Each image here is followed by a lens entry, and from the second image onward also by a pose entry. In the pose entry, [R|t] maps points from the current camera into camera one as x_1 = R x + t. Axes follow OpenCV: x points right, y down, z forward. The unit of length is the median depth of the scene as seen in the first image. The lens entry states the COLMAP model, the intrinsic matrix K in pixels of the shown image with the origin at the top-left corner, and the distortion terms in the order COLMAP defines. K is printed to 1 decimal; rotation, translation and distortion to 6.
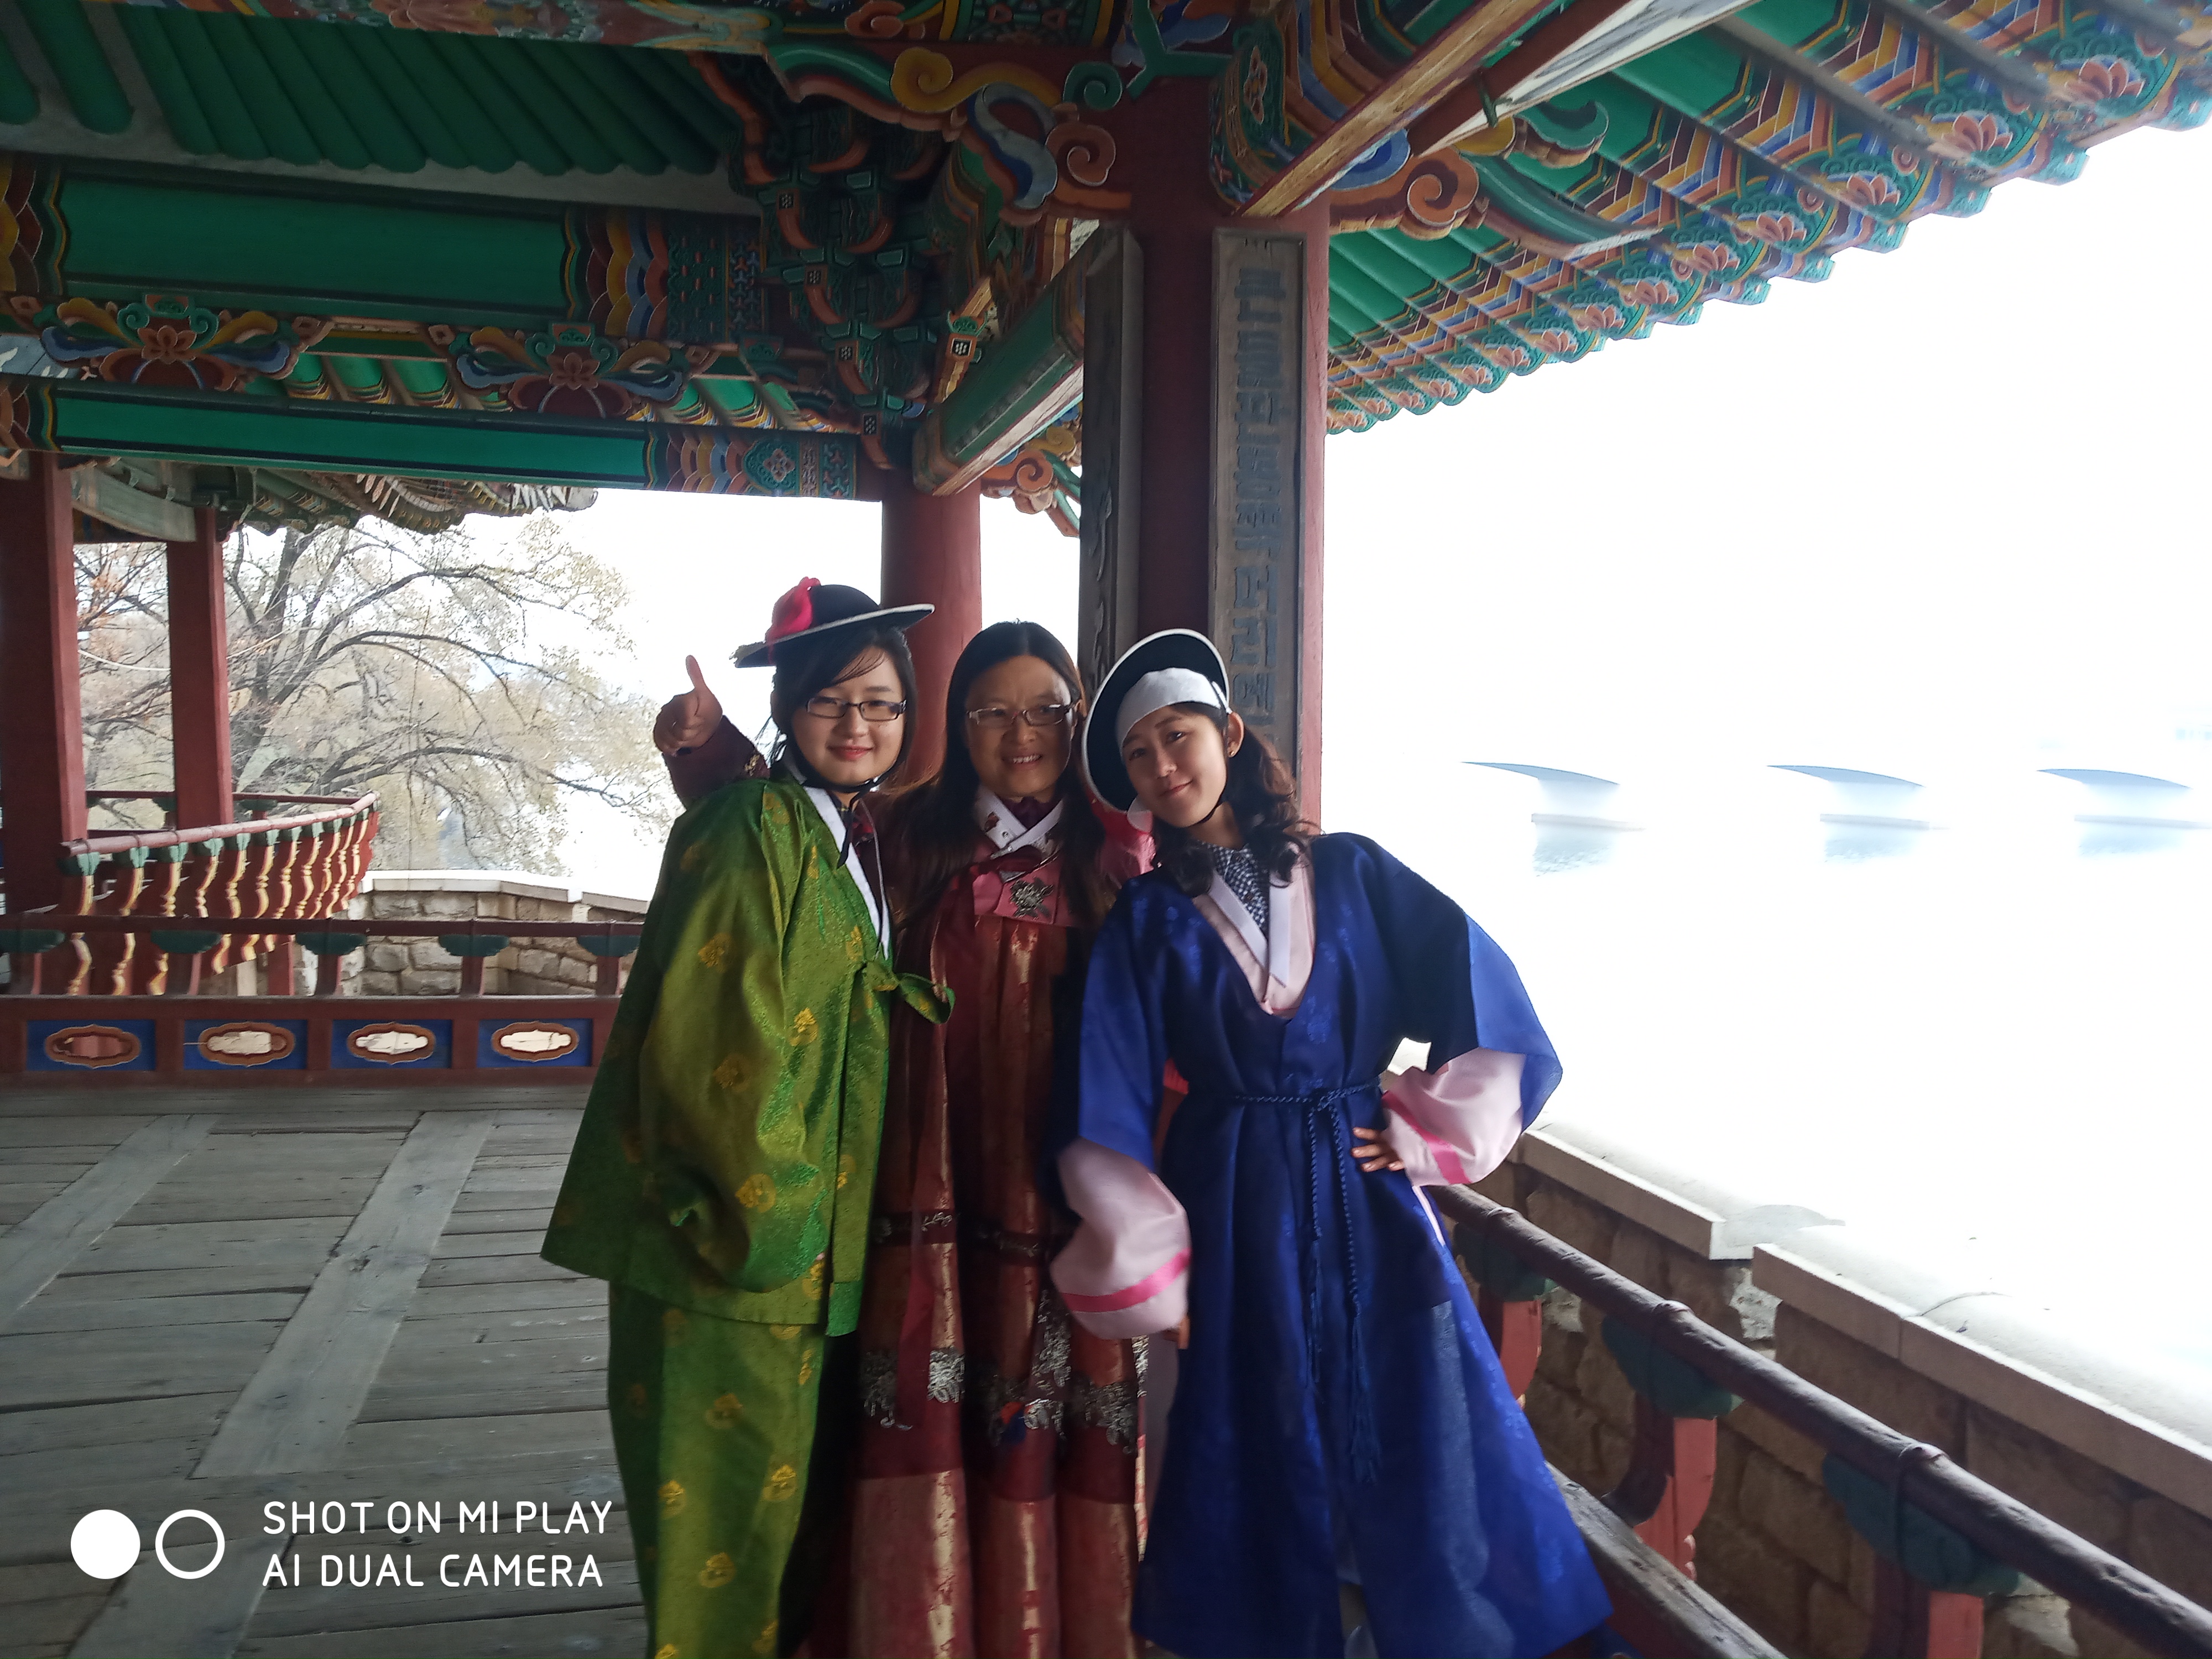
lens RADIAL K [[1665.0, 0, 1106.0], [0, 1665.0, 829.5], [0, 0, 1]] dist [0.010148, -0.054692]
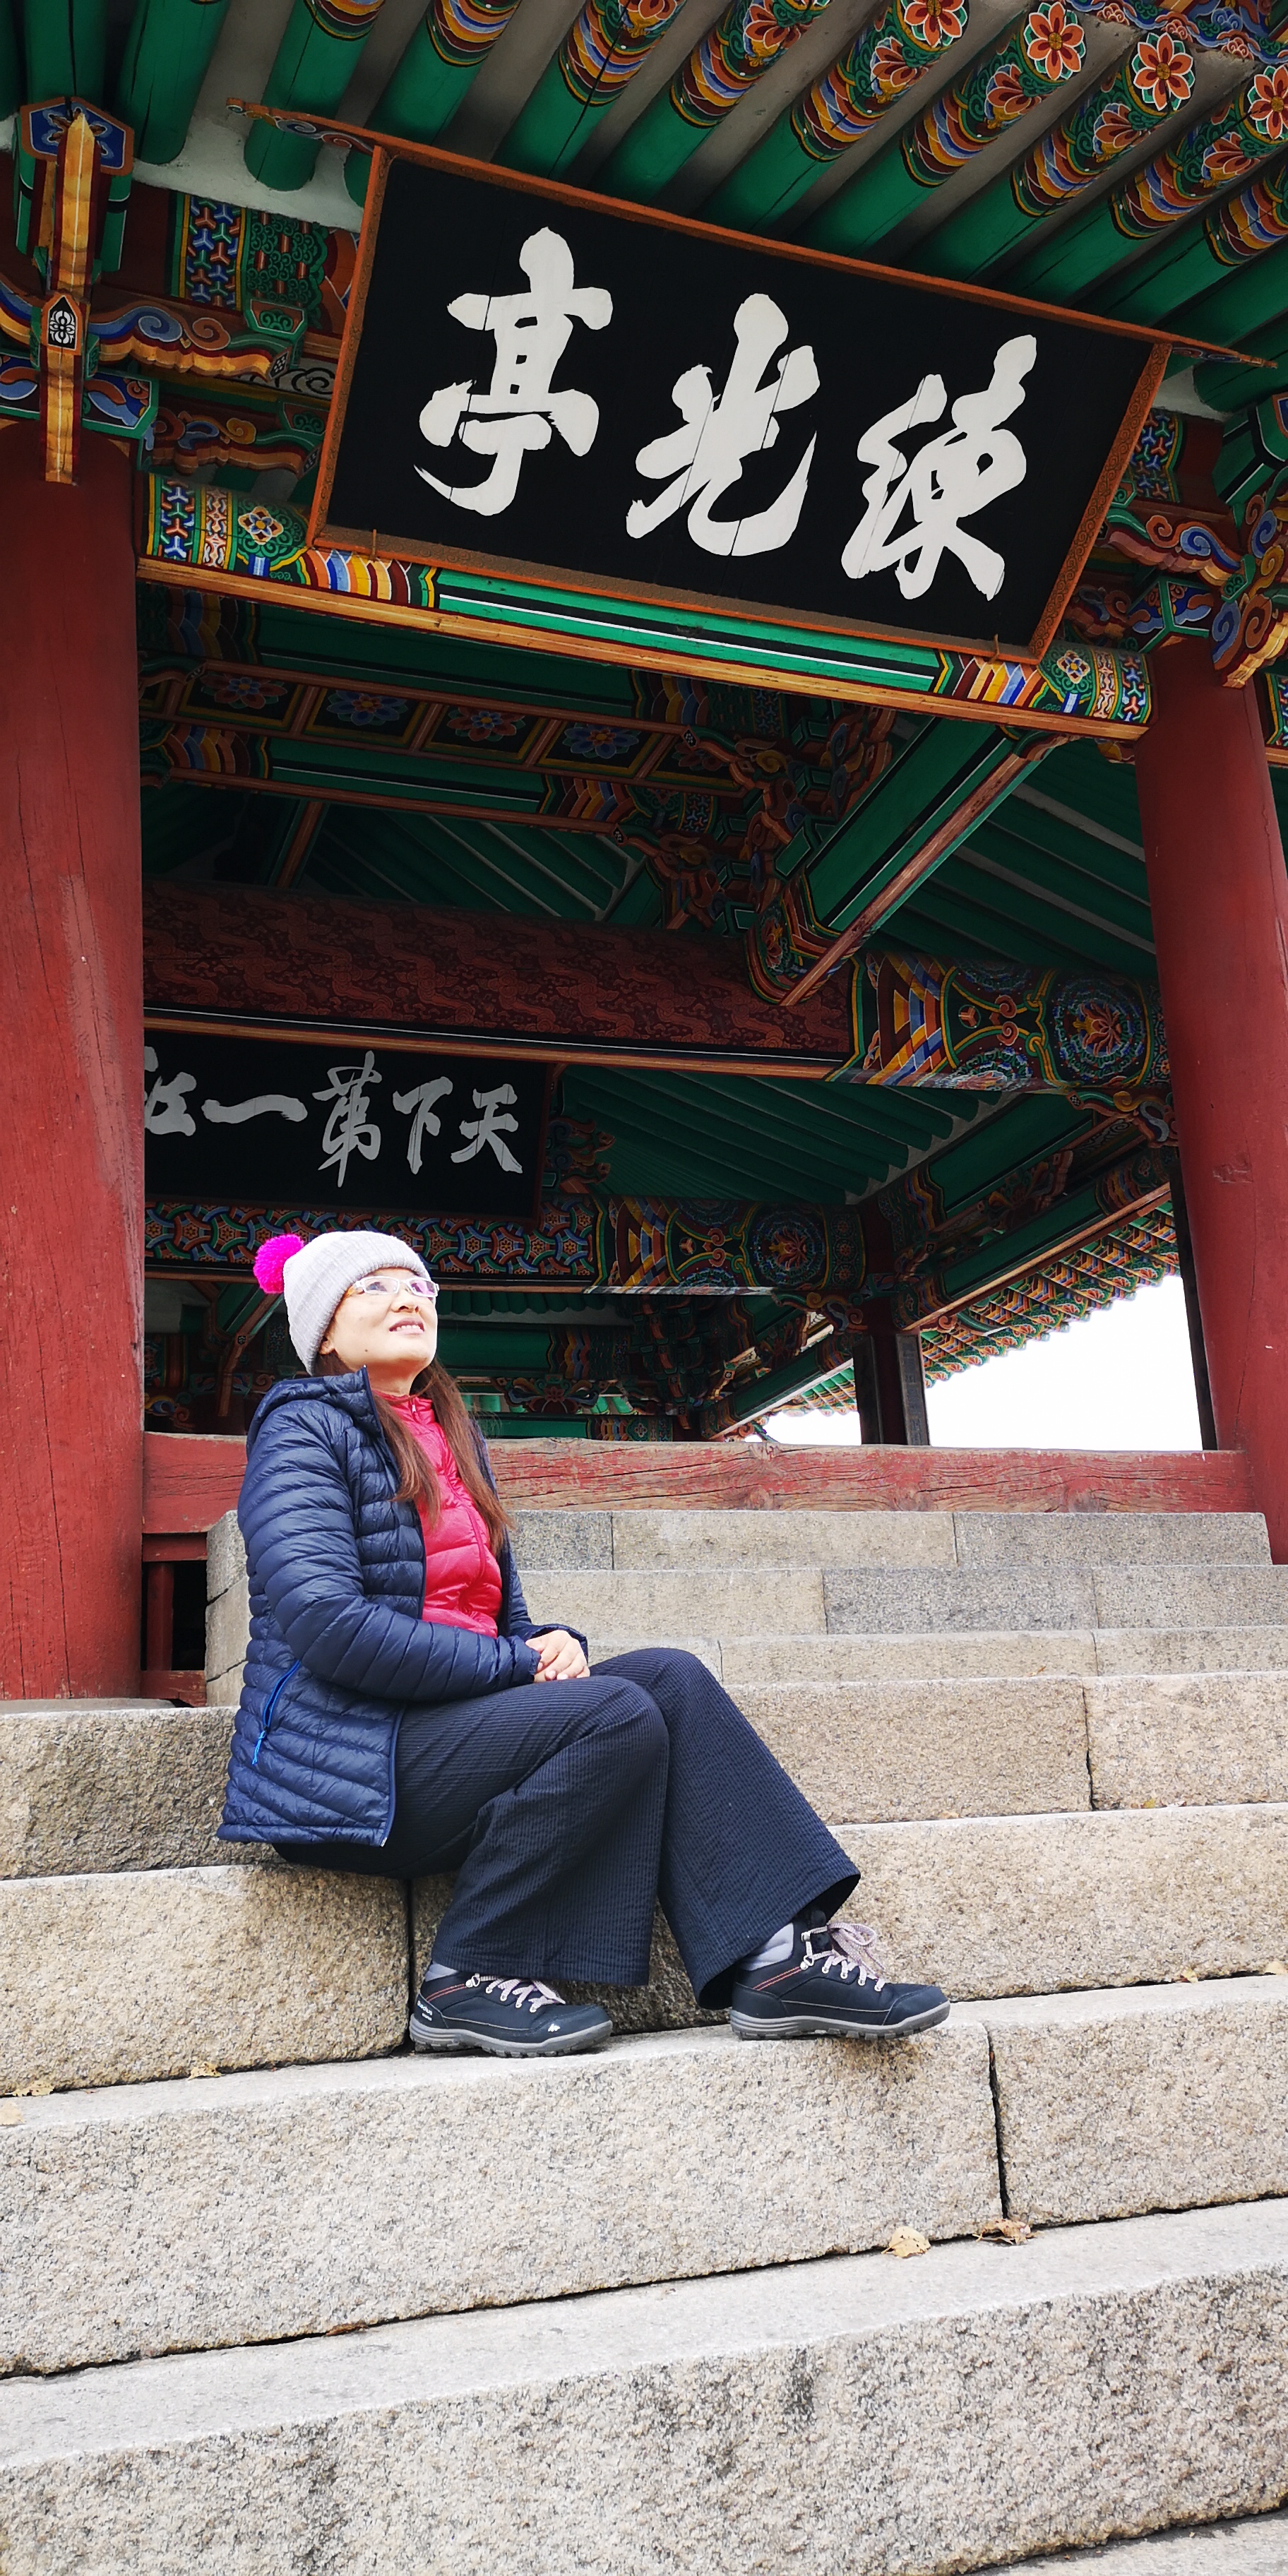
lens RADIAL K [[1928.5, 0, 644.0], [0, 1928.5, 1288.0], [0, 0, 1]] dist [0.036479, -0.052521]
pose [[0.990989, -0.046922, 0.125454, -0.539544], [0.085625, 0.942182, -0.323979, 0.470440], [-0.102999, 0.331801, 0.937710, -1.593778]]
